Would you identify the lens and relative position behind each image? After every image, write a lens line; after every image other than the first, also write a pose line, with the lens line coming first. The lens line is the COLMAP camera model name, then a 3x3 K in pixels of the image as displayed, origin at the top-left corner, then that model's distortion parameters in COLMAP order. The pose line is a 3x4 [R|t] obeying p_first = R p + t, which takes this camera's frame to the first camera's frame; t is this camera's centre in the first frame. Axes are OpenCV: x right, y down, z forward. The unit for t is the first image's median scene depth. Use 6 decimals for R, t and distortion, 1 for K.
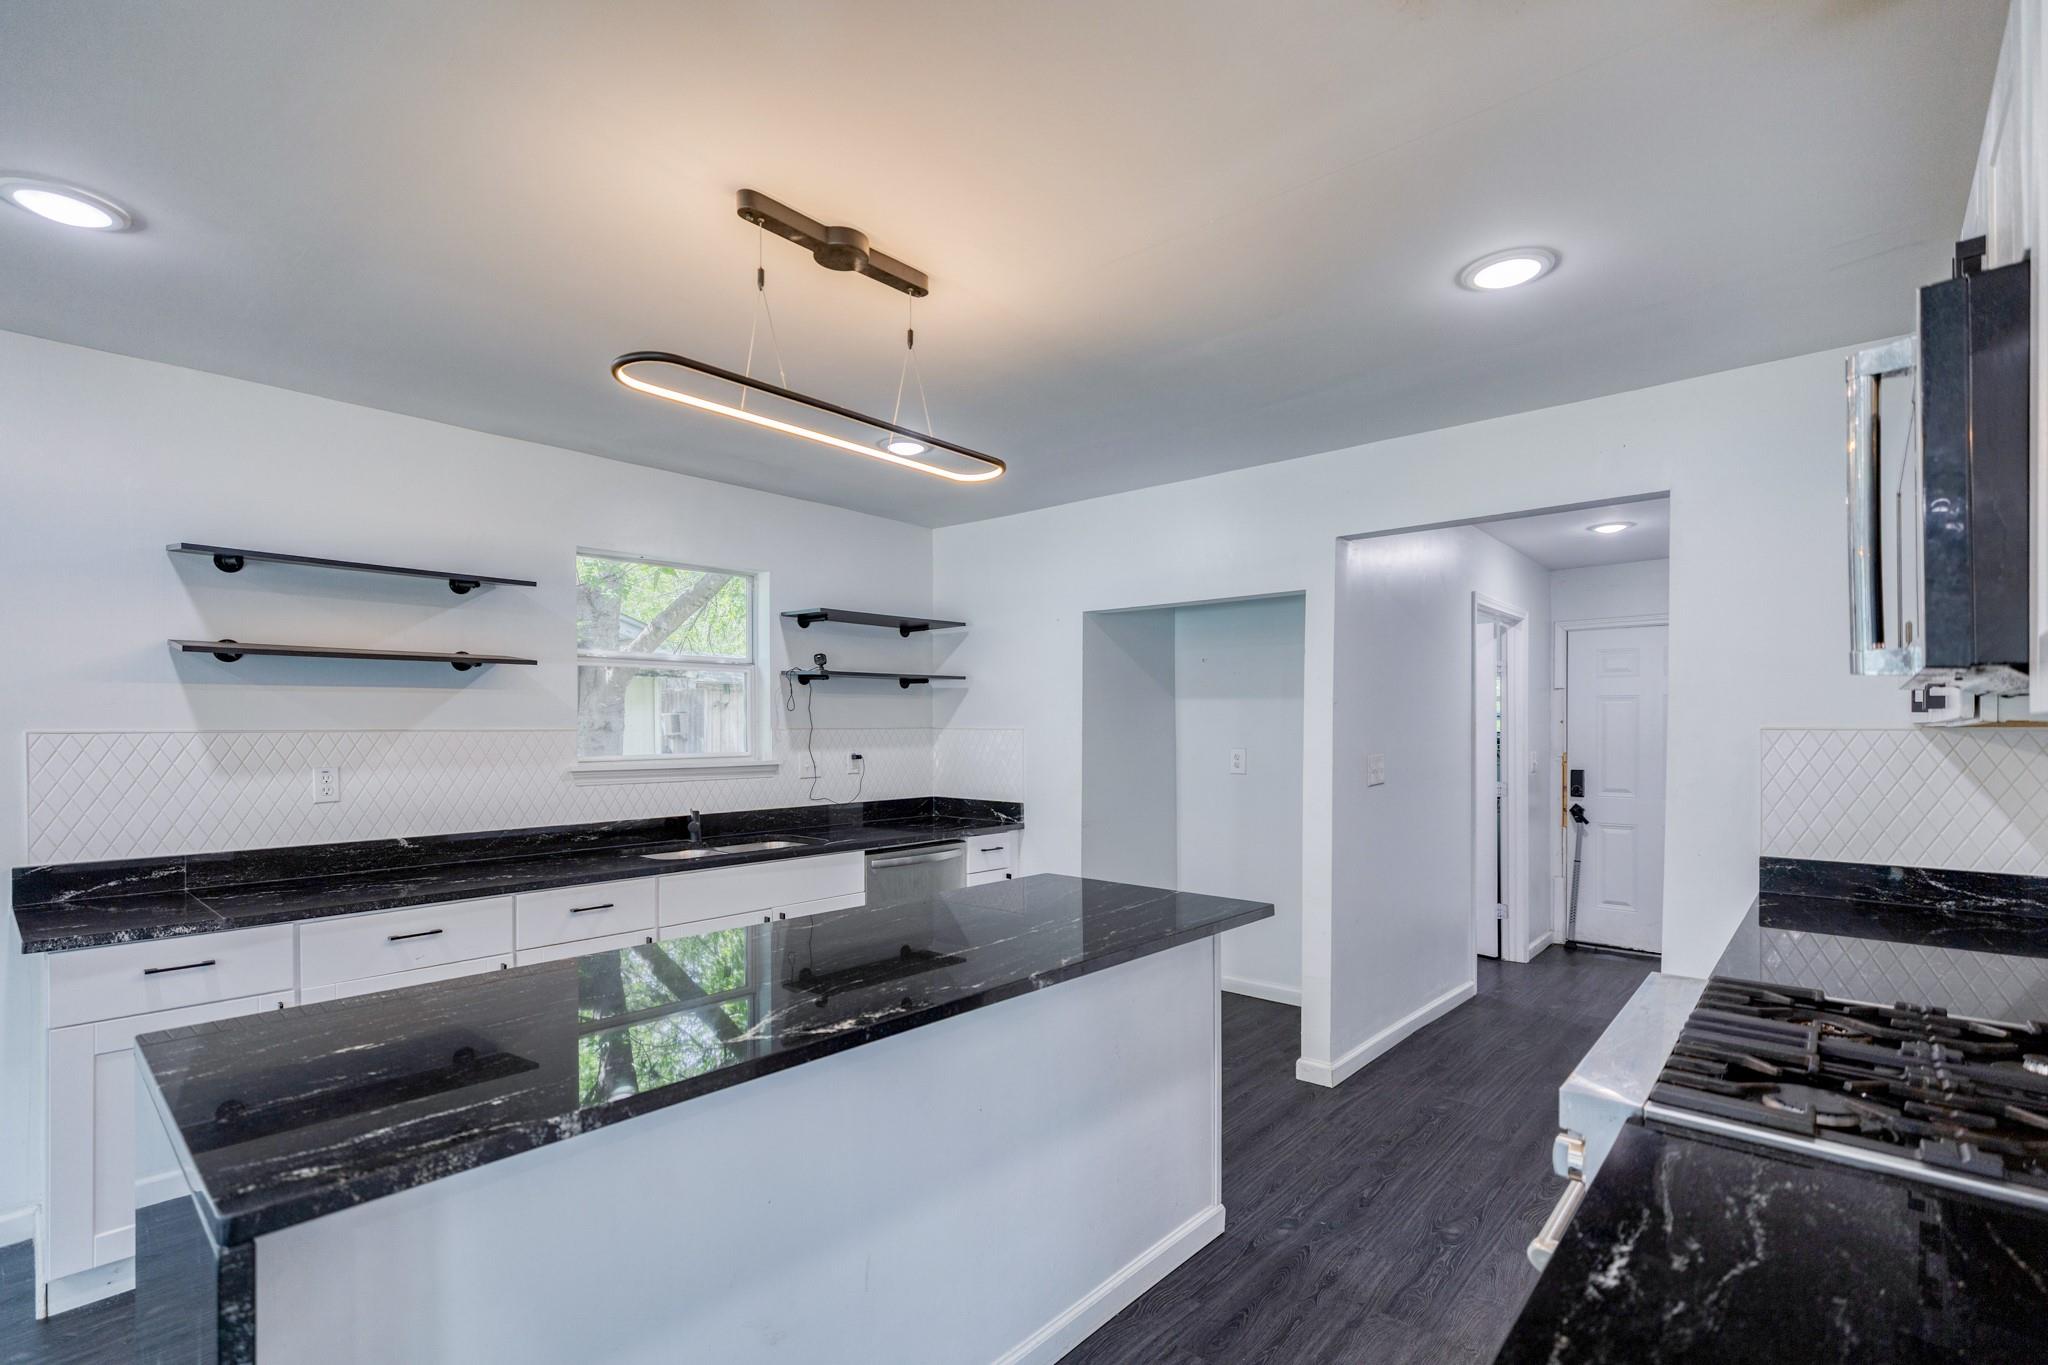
lens RADIAL K [[932.2, 0, 981.8], [0, 932.2, 727.3], [0, 0, 1]] dist [0.004853, -0.000348]
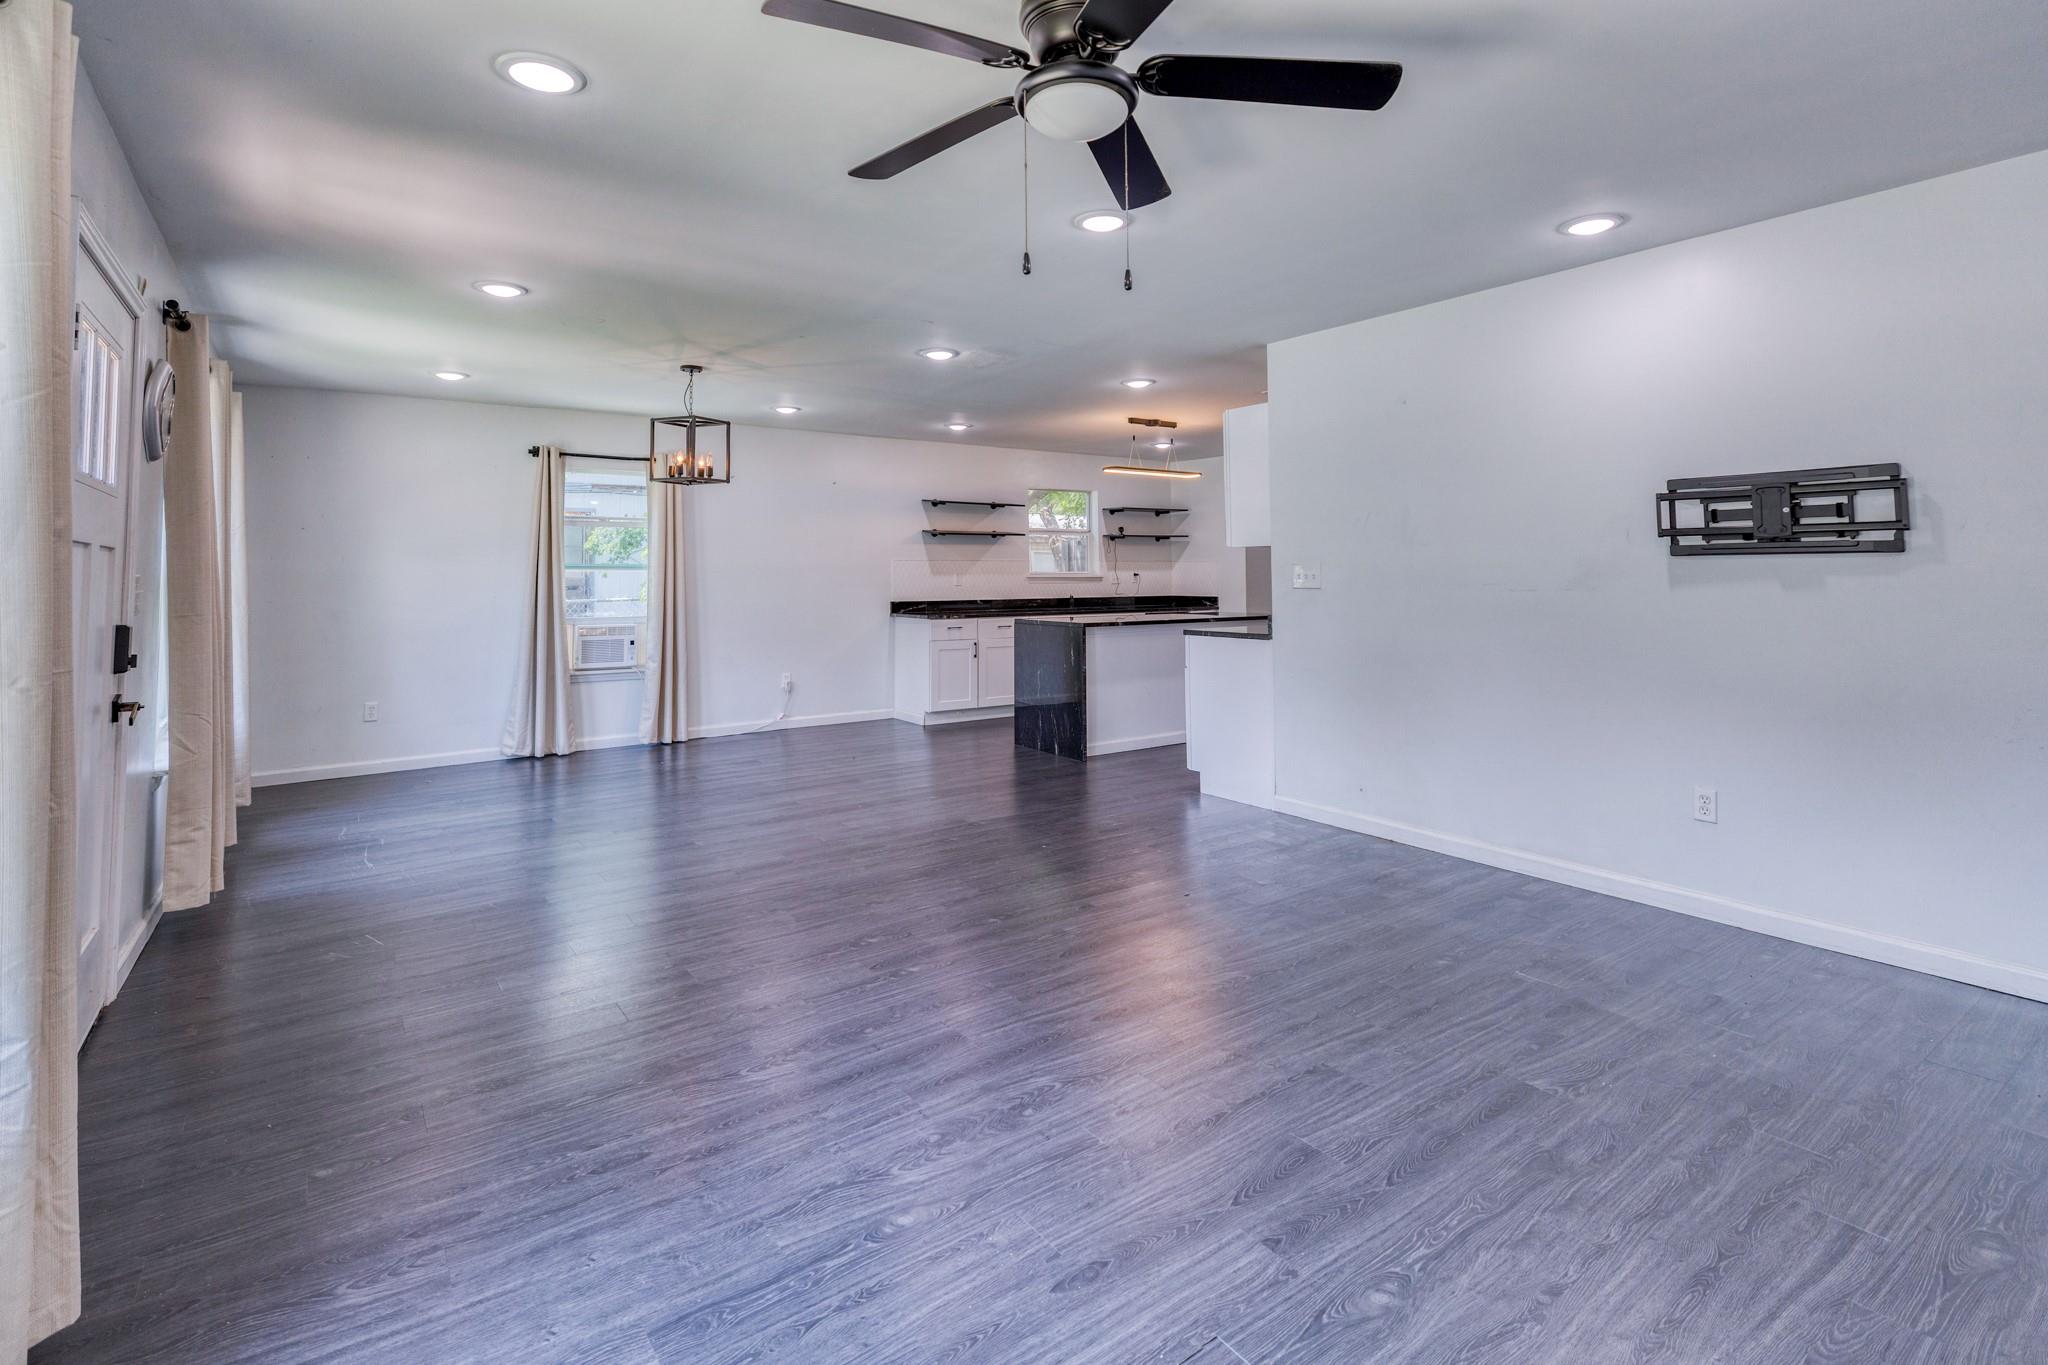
lens RADIAL K [[932.2, 0, 1003.7], [0, 932.2, 538.5], [0, 0, 1]] dist [0.004853, -0.000348]
pose [[0.978169, -0.012063, -0.207460, 0.013052], [0.004052, 0.999231, -0.038998, 0.033098], [0.207771, 0.037306, 0.977466, -1.212364]]
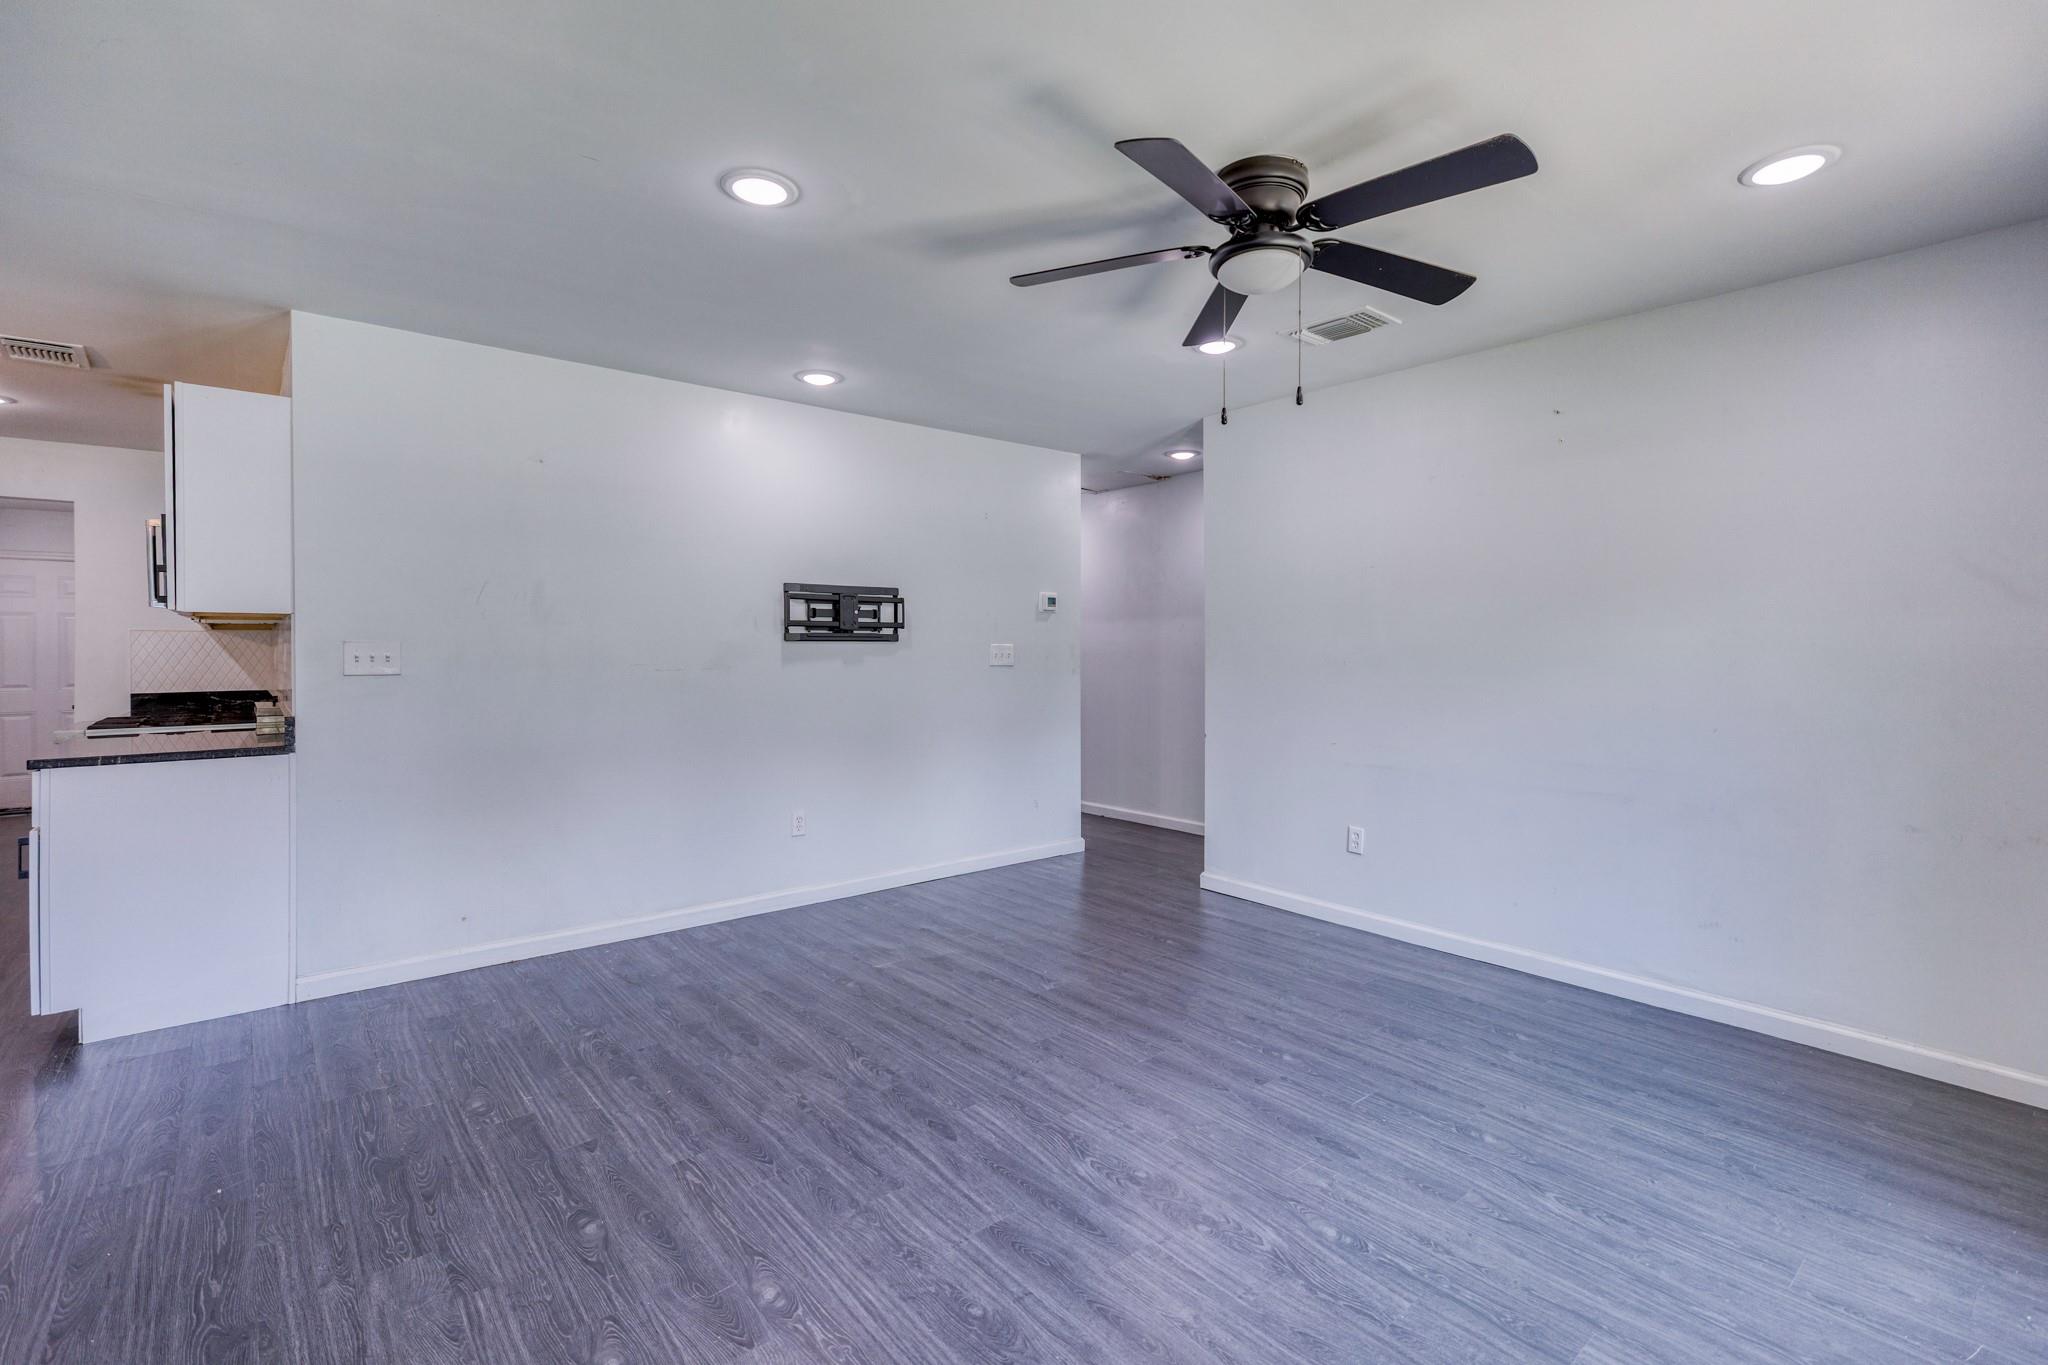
lens RADIAL K [[932.2, 0, 1024.6], [0, 932.2, 653.2], [0, 0, 1]] dist [0.004853, -0.000348]
pose [[0.141661, -0.001963, 0.989913, -0.562922], [0.002257, 0.999996, 0.001660, 0.031745], [-0.989913, 0.001999, 0.141665, -0.749277]]
